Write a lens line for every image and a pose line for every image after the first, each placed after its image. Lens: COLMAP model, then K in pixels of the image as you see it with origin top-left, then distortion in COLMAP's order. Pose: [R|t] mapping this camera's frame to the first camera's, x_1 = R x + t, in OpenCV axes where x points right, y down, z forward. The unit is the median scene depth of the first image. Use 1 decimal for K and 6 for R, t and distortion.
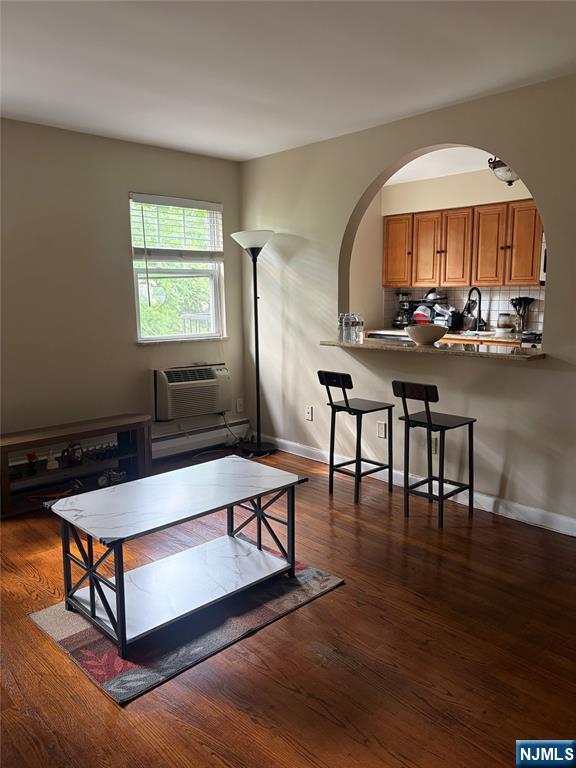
lens RADIAL K [[600.7, 0, 307.4], [0, 600.7, 382.4], [0, 0, 1]] dist [0.091529, -0.016916]
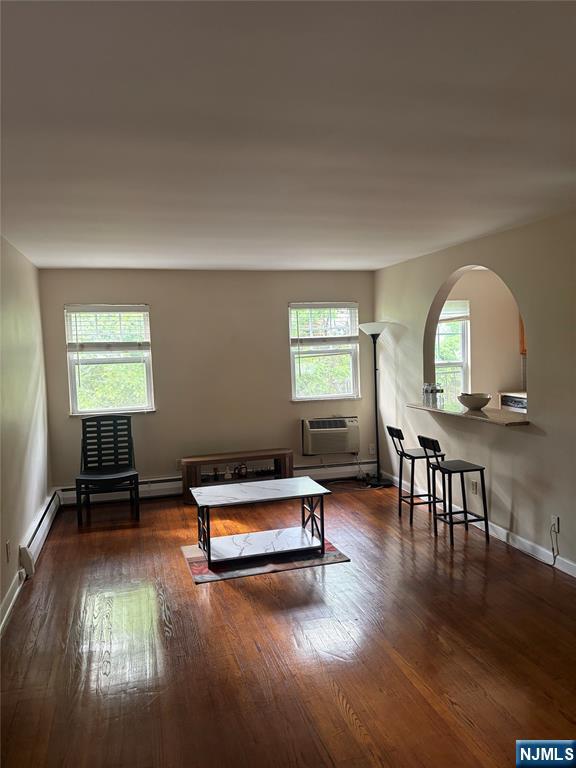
lens RADIAL K [[600.7, 0, 290.4], [0, 600.7, 382.4], [0, 0, 1]] dist [0.091529, -0.016916]
pose [[0.884543, 0.012410, -0.466293, 0.402189], [-0.048818, 0.996619, -0.066084, -0.012976], [0.463897, 0.081217, 0.882158, -0.306914]]
